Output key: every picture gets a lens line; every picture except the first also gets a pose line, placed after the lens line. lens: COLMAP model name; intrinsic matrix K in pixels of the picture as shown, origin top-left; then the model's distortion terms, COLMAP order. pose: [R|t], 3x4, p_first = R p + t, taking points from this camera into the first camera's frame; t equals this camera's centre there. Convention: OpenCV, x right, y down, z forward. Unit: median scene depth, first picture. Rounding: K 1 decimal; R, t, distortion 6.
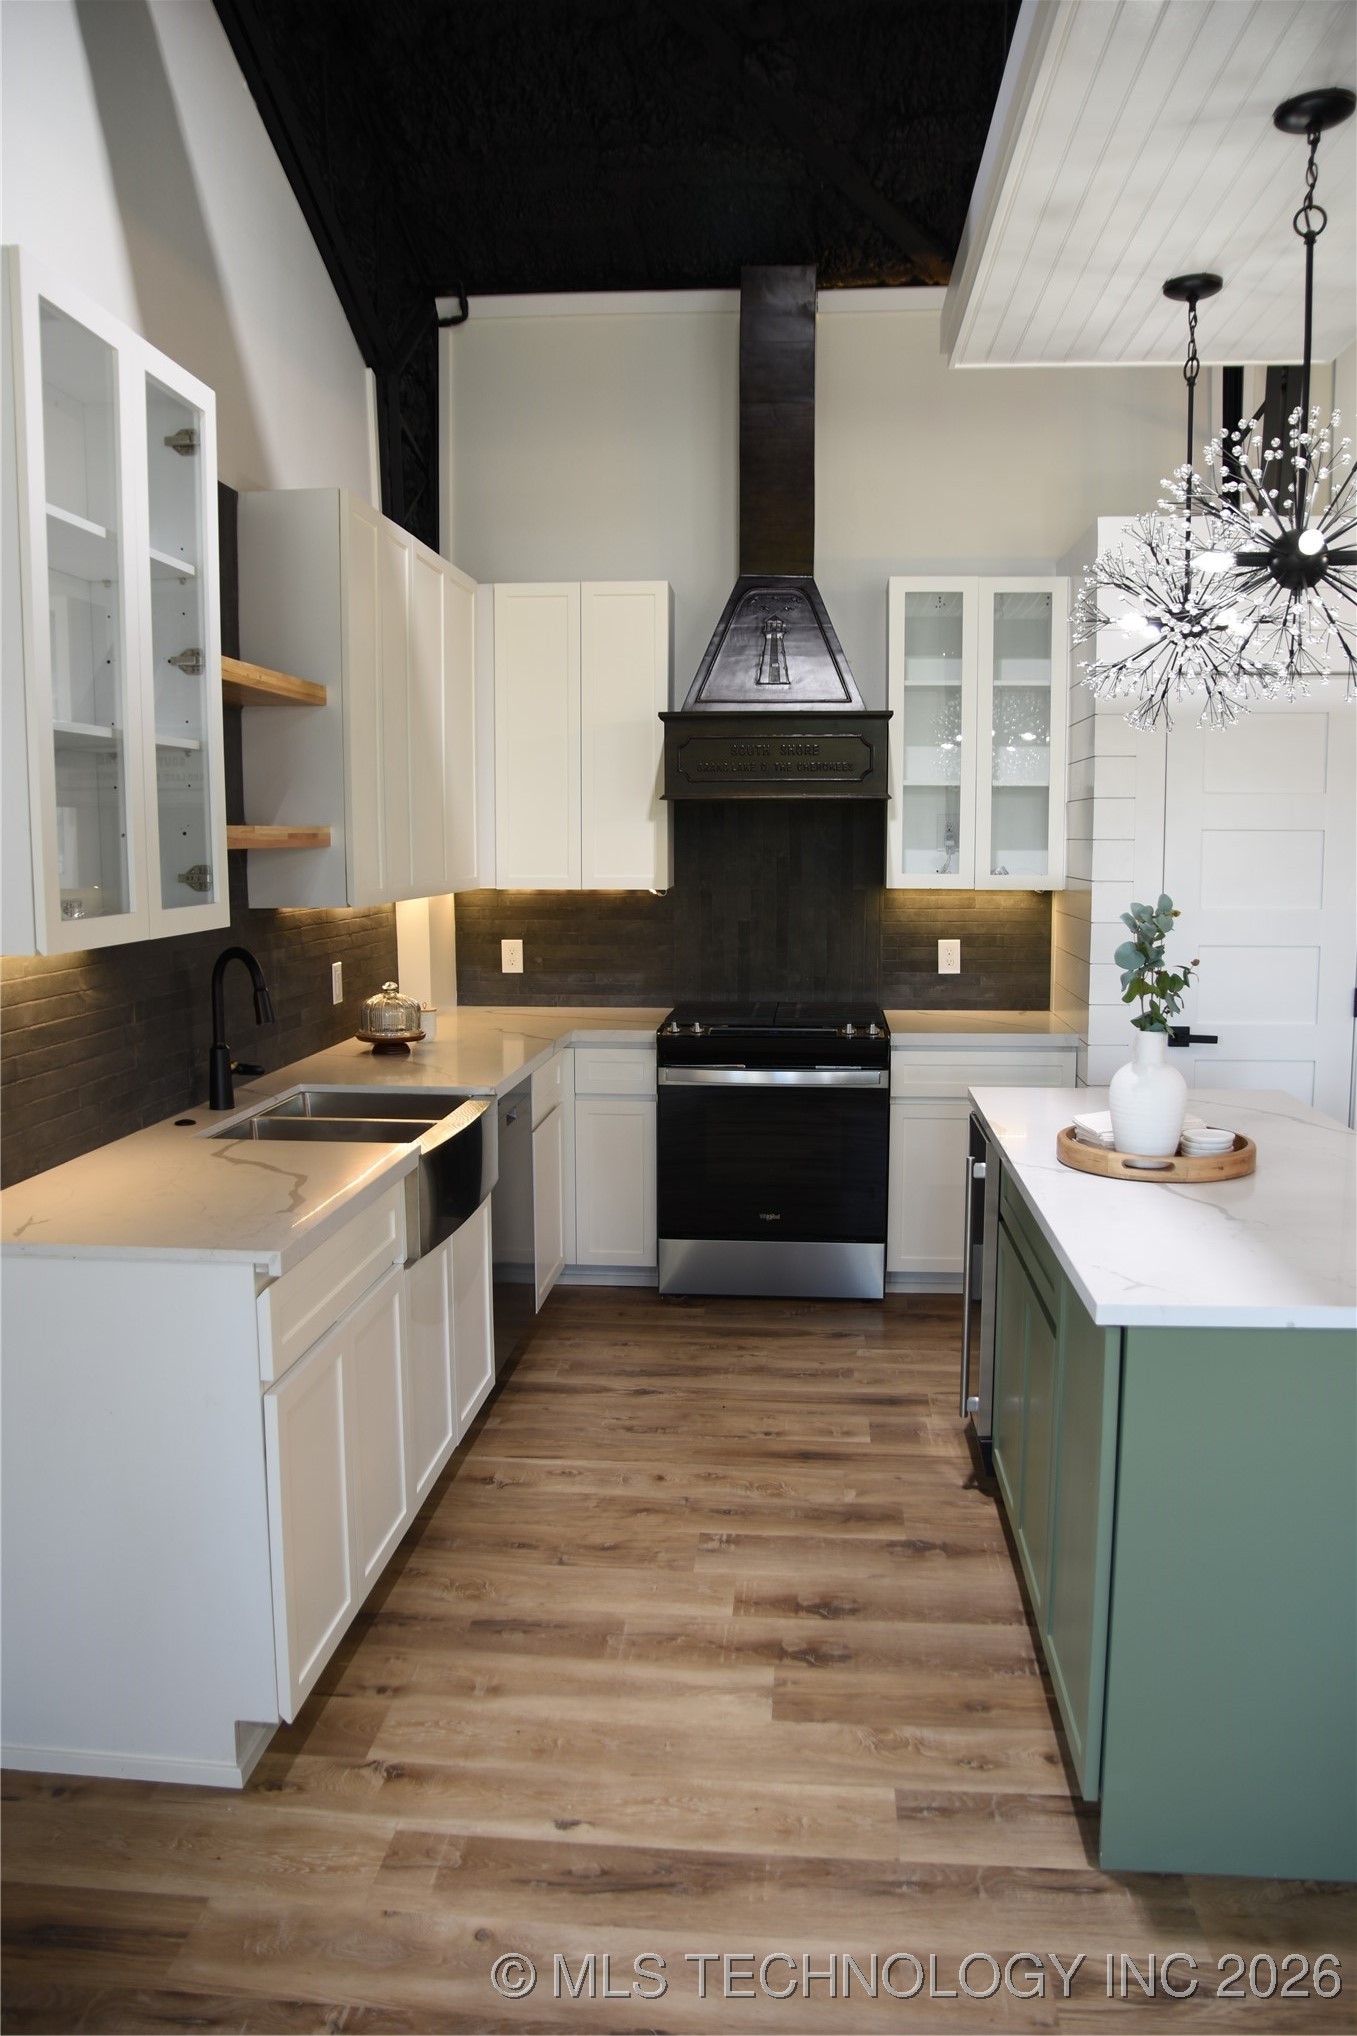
lens RADIAL K [[1498.6, 0, 680.0], [0, 1498.6, 1017.8], [0, 0, 1]] dist [-0.106417, 0.076267]
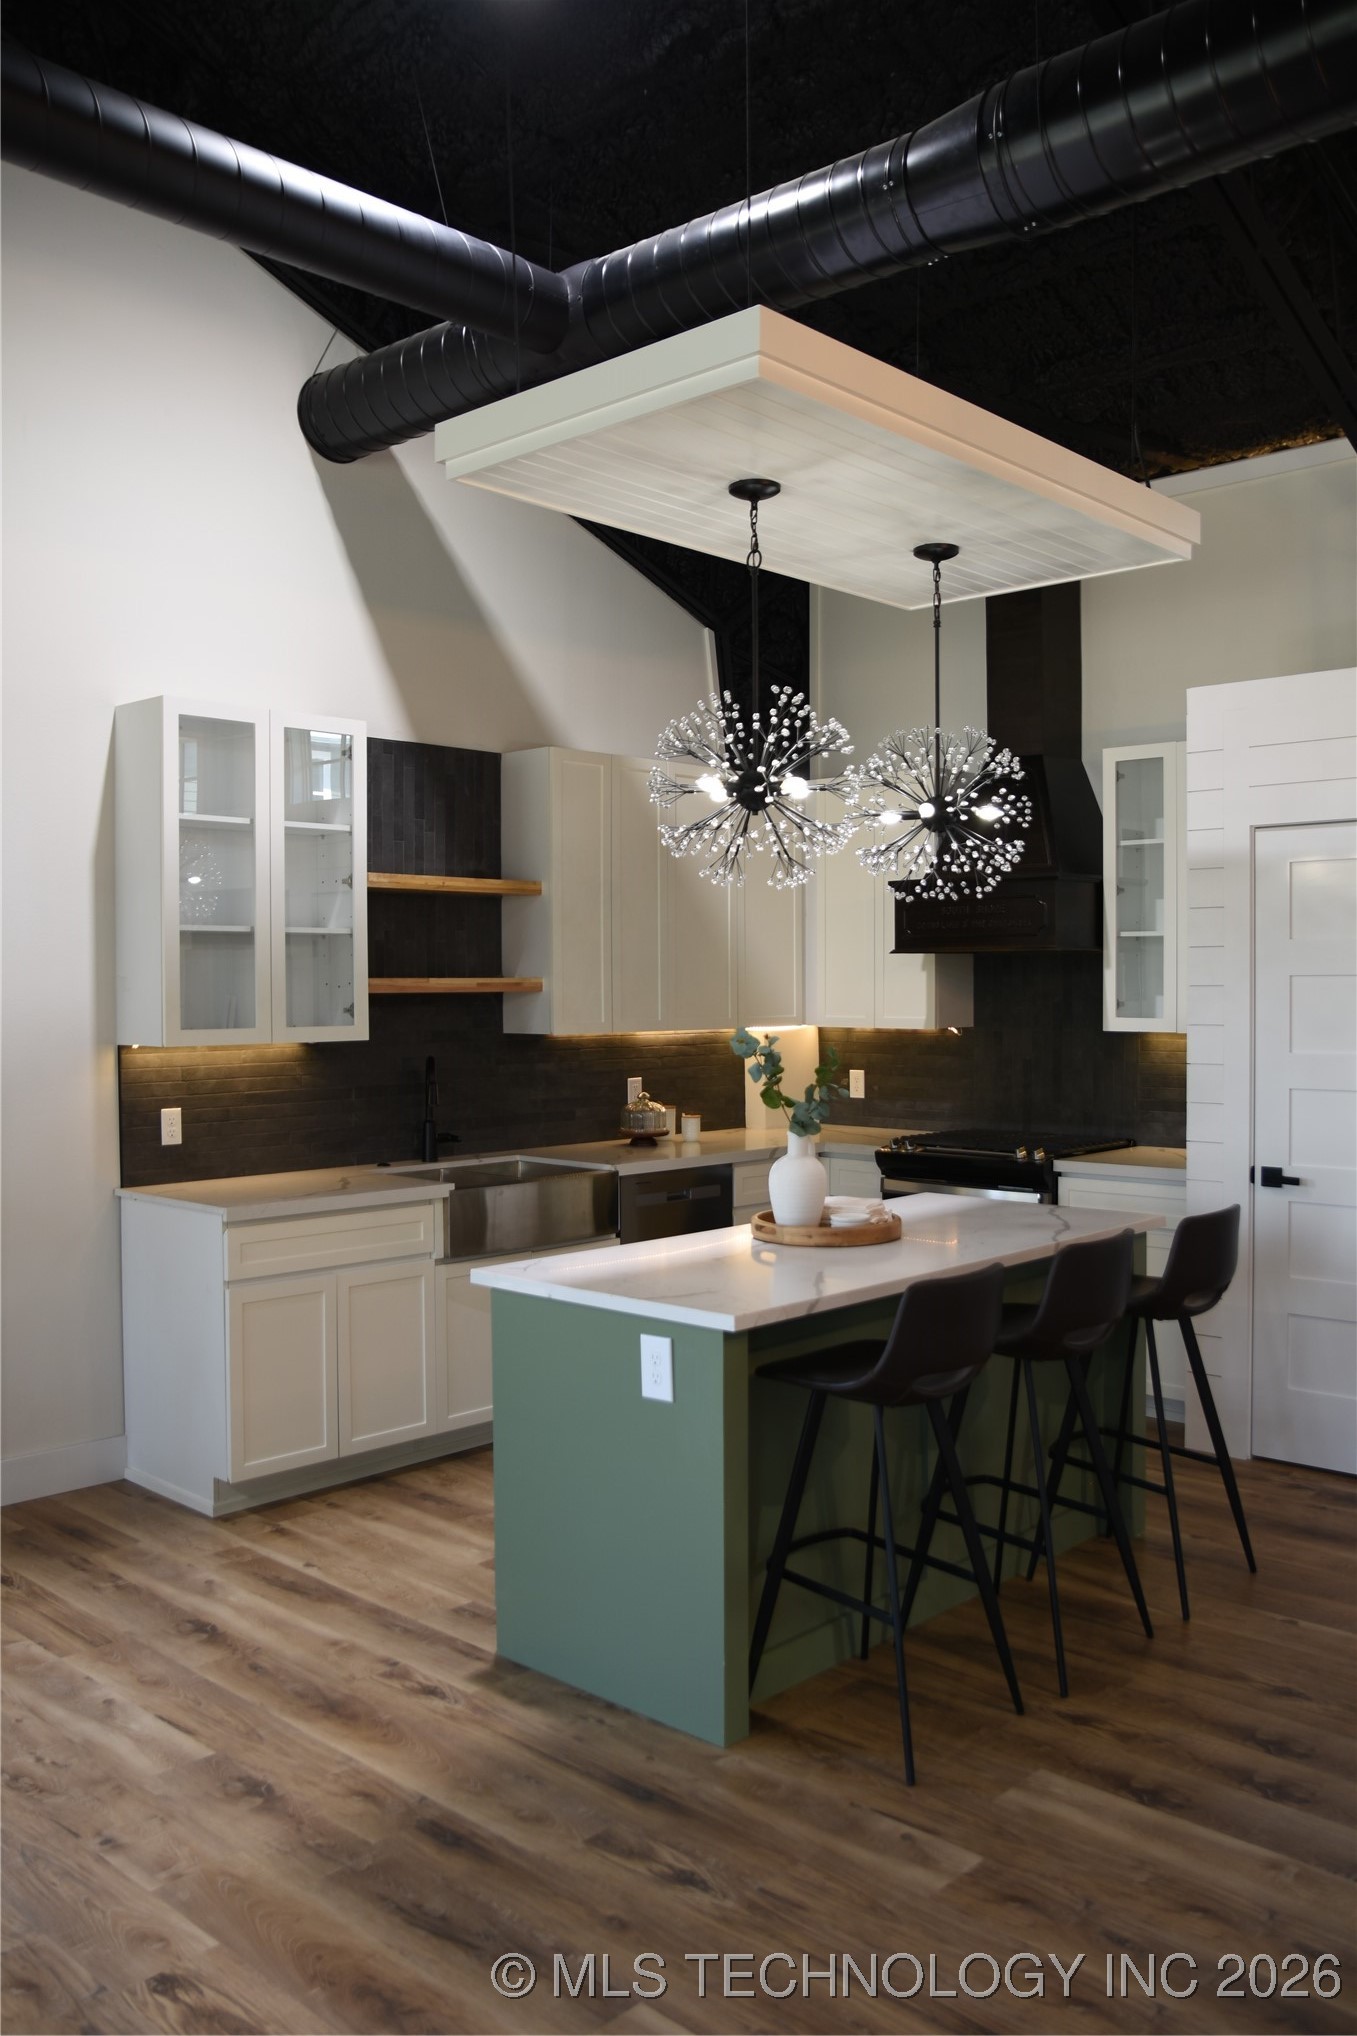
lens RADIAL K [[1652.1, 0, 681.6], [0, 1652.1, 1023.1], [0, 0, 1]] dist [-0.084288, 0.079915]
pose [[0.789171, 0.014047, -0.614013, 1.181089], [-0.071404, 0.995057, -0.069009, 0.022569], [0.610009, 0.098303, 0.786273, -0.239272]]
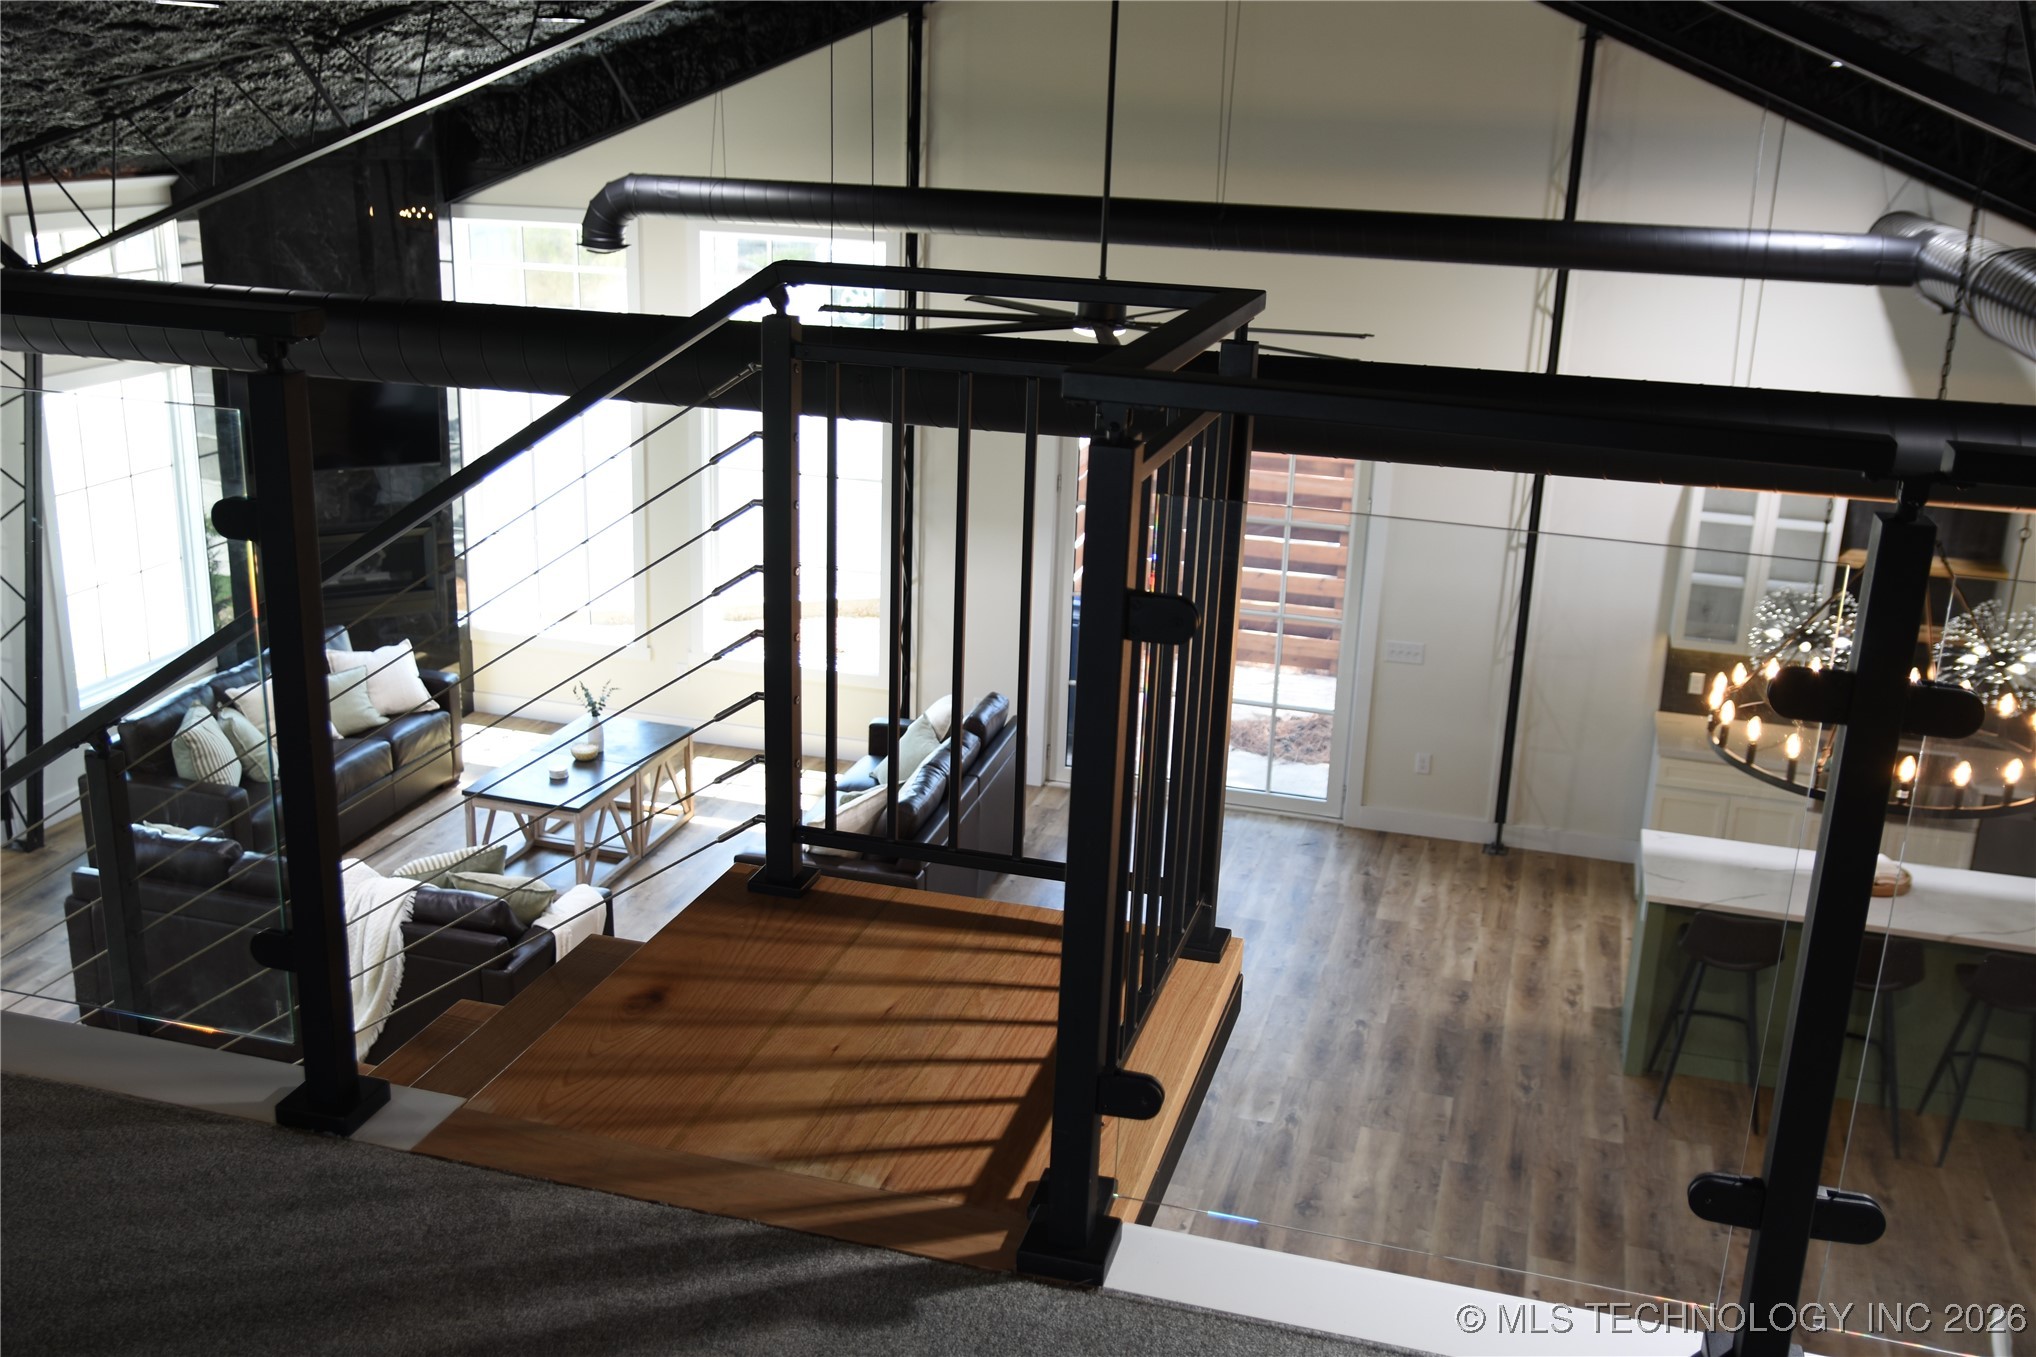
lens RADIAL K [[1936.4, 0, 1019.7], [0, 1936.4, 675.3], [0, 0, 1]] dist [-0.023515, 0.000000]
pose [[-0.190196, 0.289467, -0.938102, 3.401566], [-0.149106, 0.935942, 0.319031, -0.985124], [0.970357, 0.200555, -0.134851, 0.111769]]
